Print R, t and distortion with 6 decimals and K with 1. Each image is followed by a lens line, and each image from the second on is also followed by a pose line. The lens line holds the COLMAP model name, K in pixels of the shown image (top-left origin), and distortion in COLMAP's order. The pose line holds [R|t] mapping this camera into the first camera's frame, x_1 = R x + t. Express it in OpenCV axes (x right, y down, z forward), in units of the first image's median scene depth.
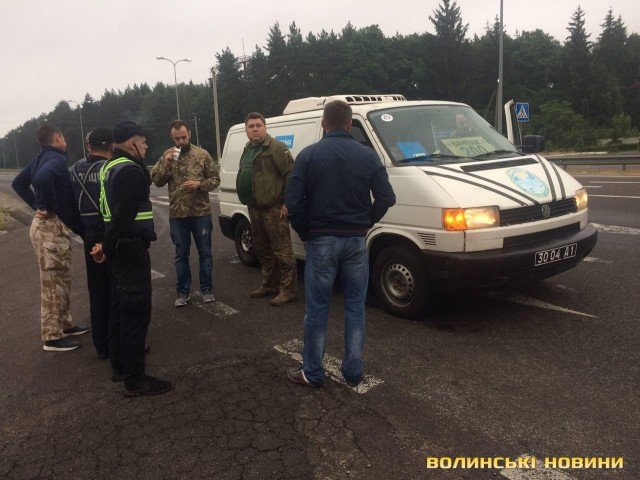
lens RADIAL K [[542.3, 0, 320.0], [0, 542.3, 240.0], [0, 0, 1]] dist [0.027930, -0.016369]
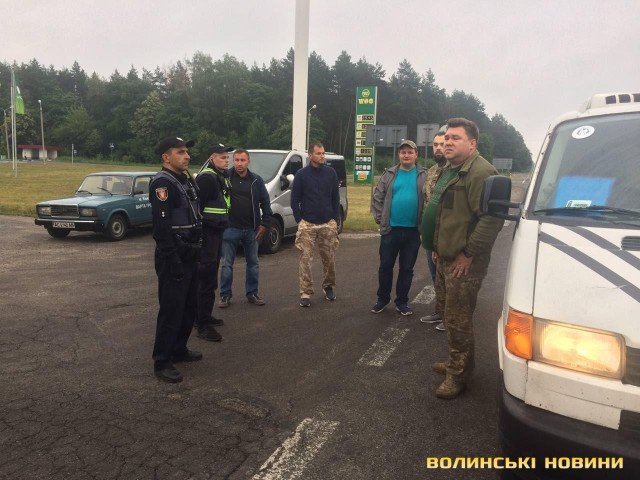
lens RADIAL K [[542.3, 0, 320.0], [0, 542.3, 240.0], [0, 0, 1]] dist [0.027930, -0.016369]
pose [[0.565719, 0.171175, -0.806636, 0.428586], [-0.178736, 0.980415, 0.082700, -0.106140], [0.804994, 0.097390, 0.585235, 0.424768]]
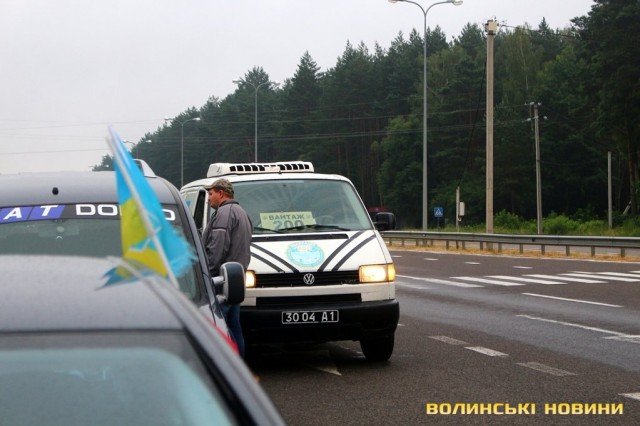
lens RADIAL K [[1502.5, 0, 320.0], [0, 1502.5, 213.0], [0, 0, 1]] dist [-0.027855, 0.344788]
pose [[0.923671, 0.032550, -0.381802, 1.376124], [-0.089415, 0.987188, -0.132155, 0.188605], [0.372609, 0.156207, 0.914747, -1.590201]]
